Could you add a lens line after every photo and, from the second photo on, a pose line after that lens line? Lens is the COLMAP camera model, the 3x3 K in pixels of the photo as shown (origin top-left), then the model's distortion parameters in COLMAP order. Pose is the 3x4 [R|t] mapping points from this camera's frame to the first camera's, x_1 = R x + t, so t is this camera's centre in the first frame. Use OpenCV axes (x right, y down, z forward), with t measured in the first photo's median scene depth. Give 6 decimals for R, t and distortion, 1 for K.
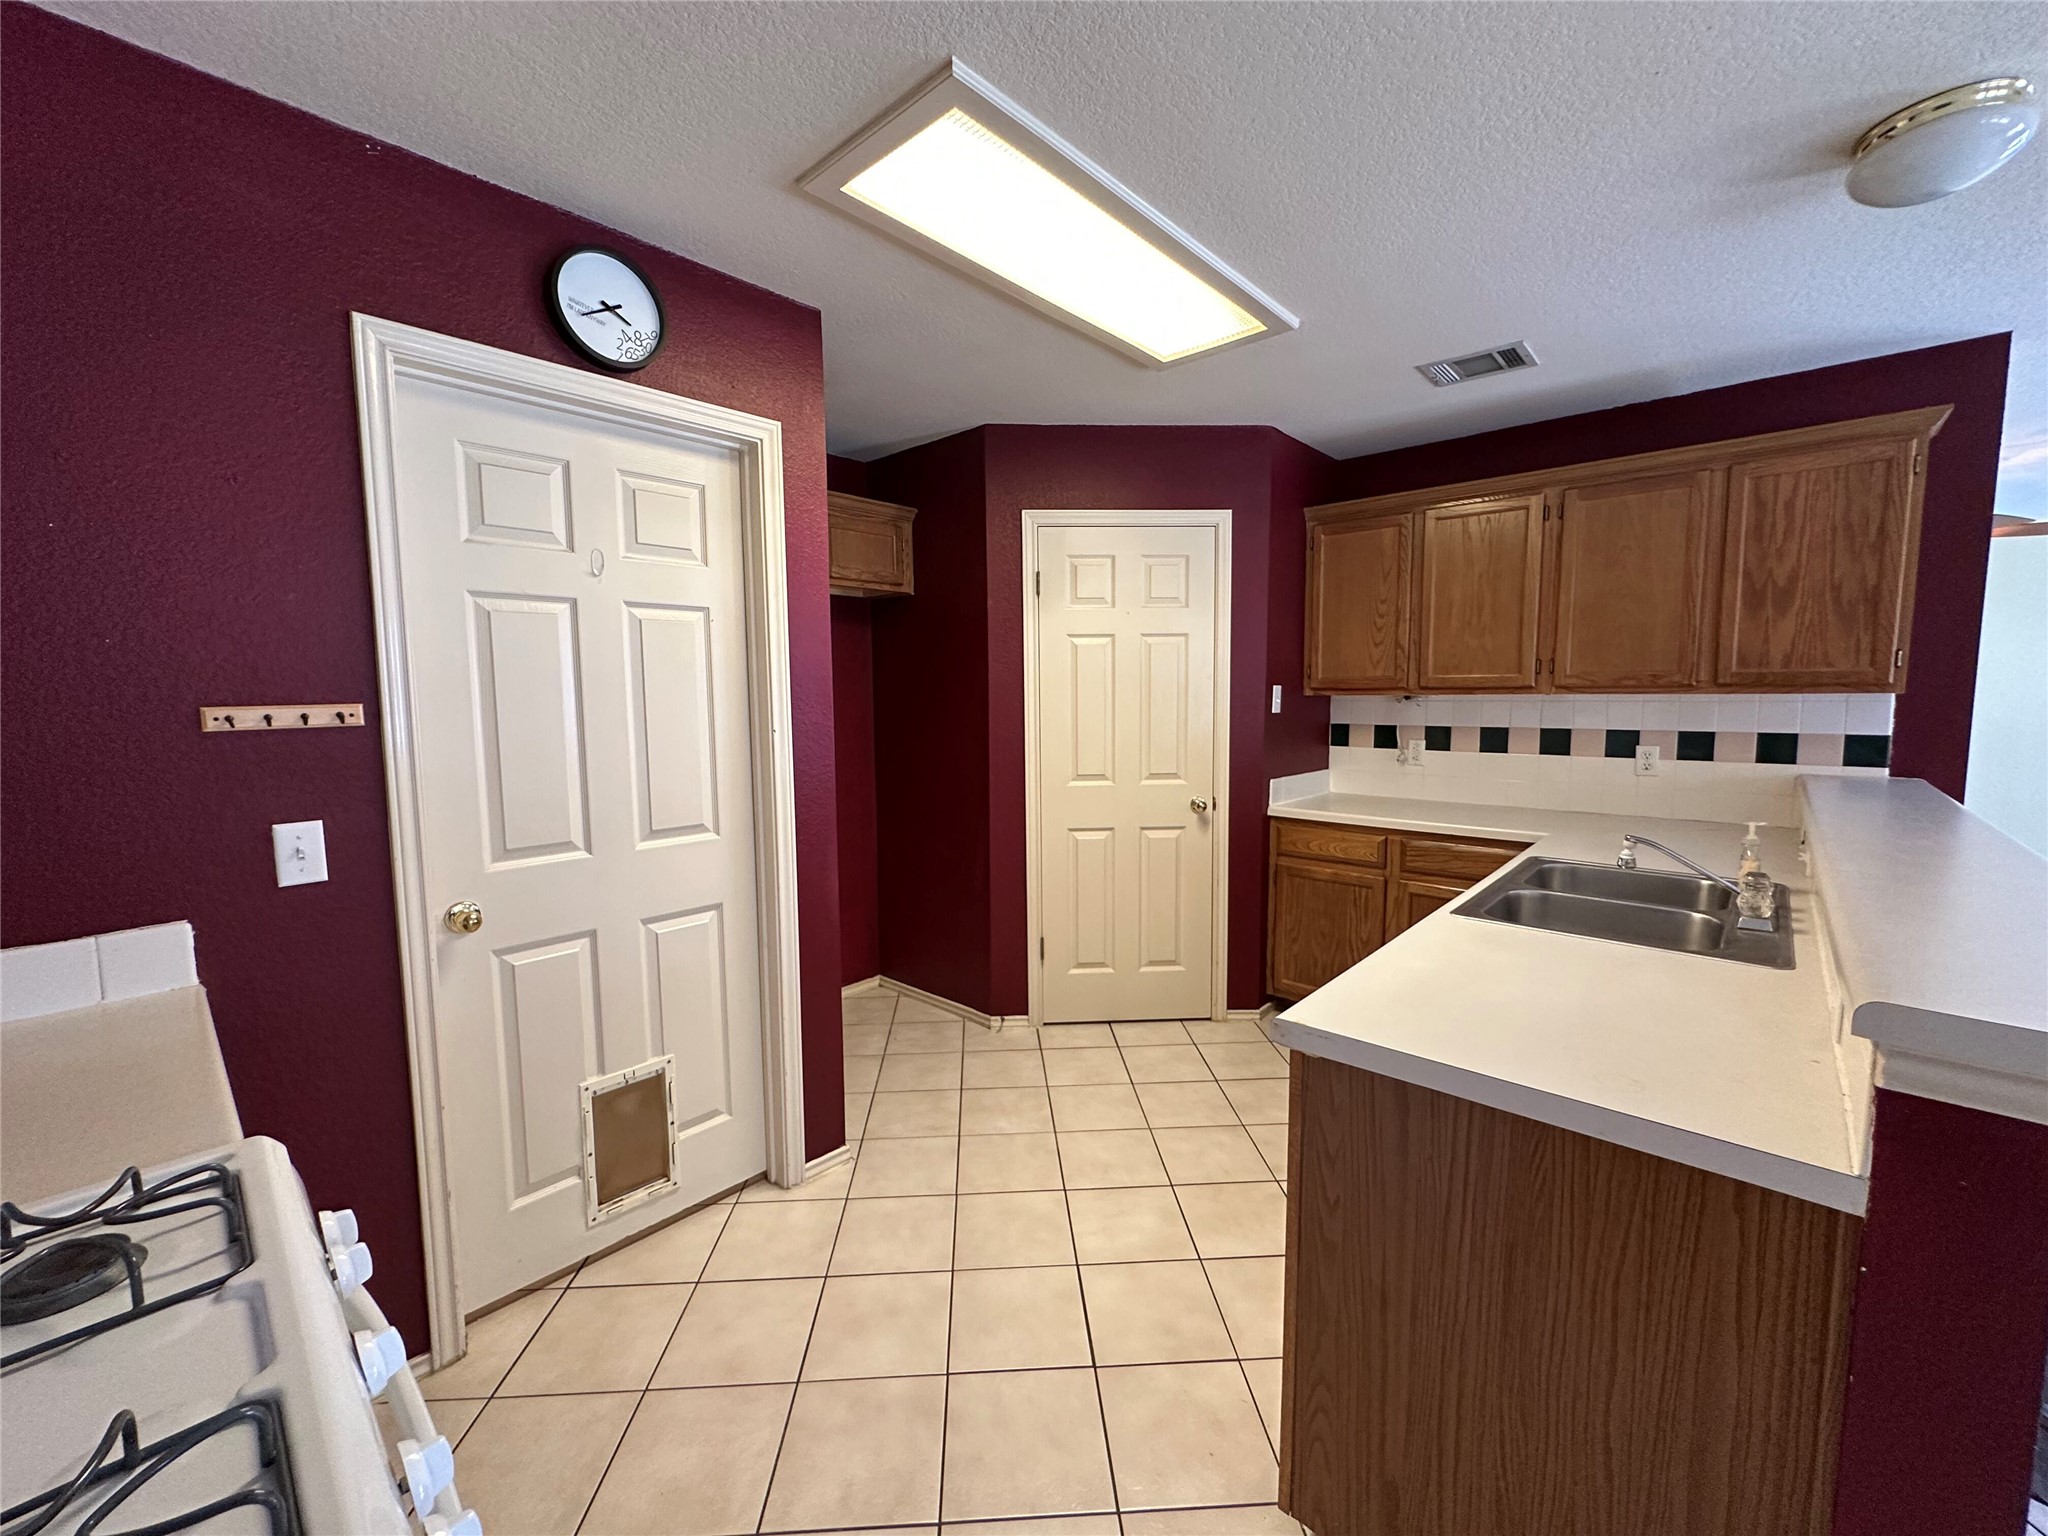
lens RADIAL K [[819.9, 0, 1020.8], [0, 819.9, 764.8], [0, 0, 1]] dist [-0.001015, 0.000020]
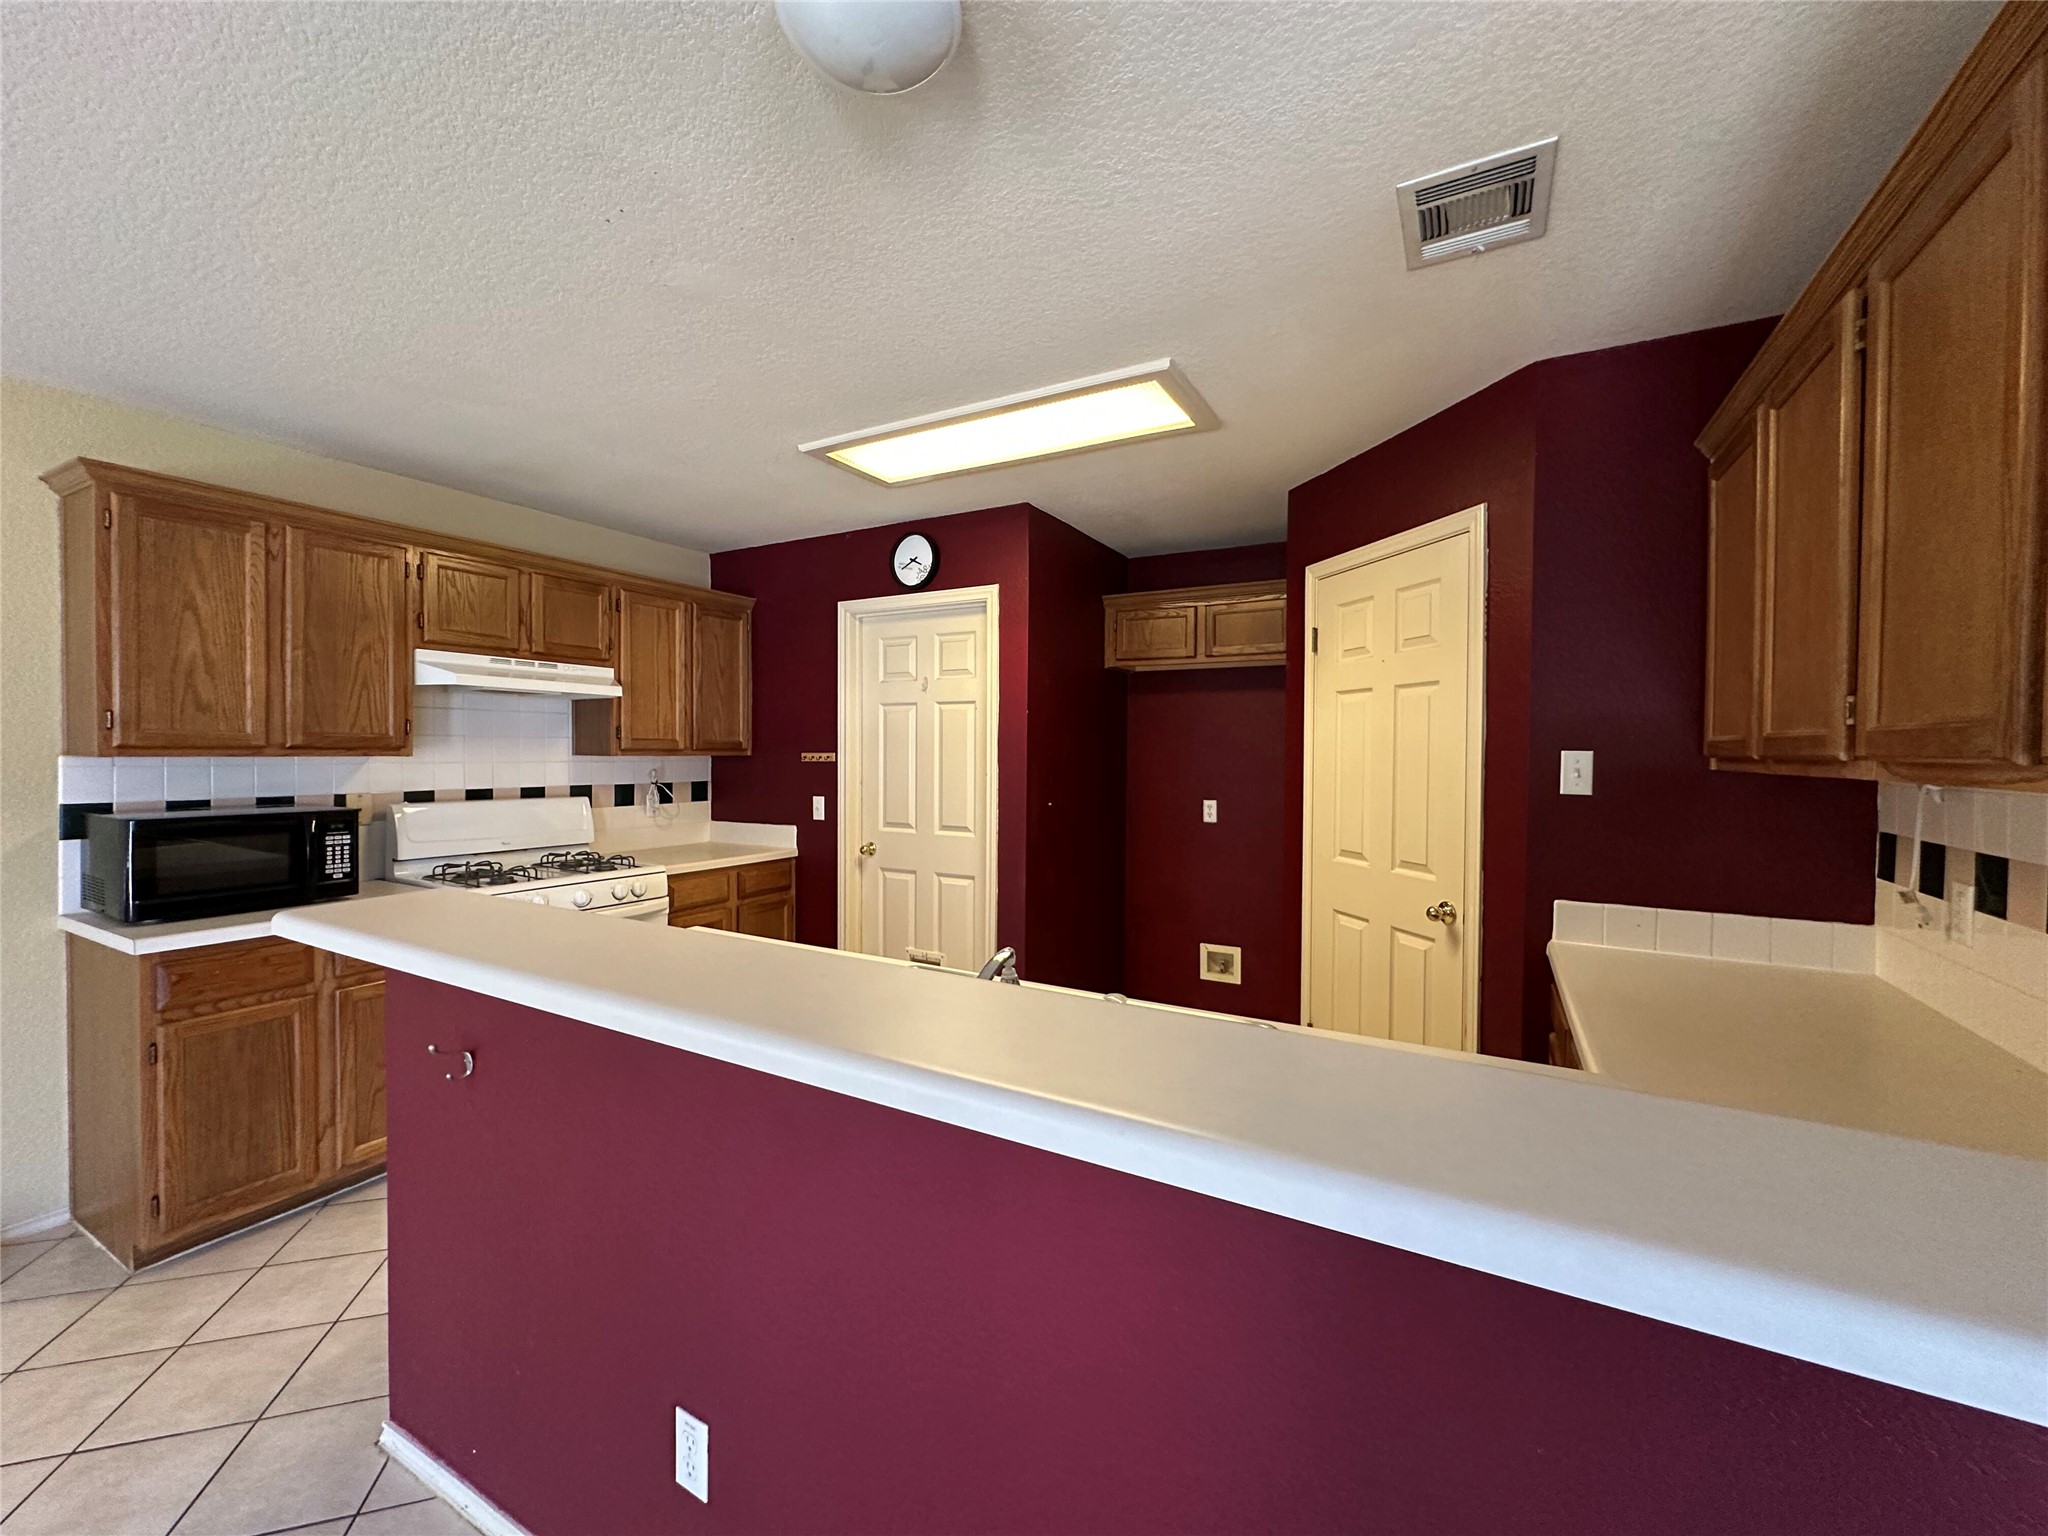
lens RADIAL K [[819.9, 0, 1020.6], [0, 819.9, 762.4], [0, 0, 1]] dist [-0.001015, 0.000020]
pose [[0.227164, 0.026520, -0.973495, 1.534647], [-0.094421, 0.995519, 0.005087, -0.094998], [0.969268, 0.090763, 0.228651, 0.836395]]
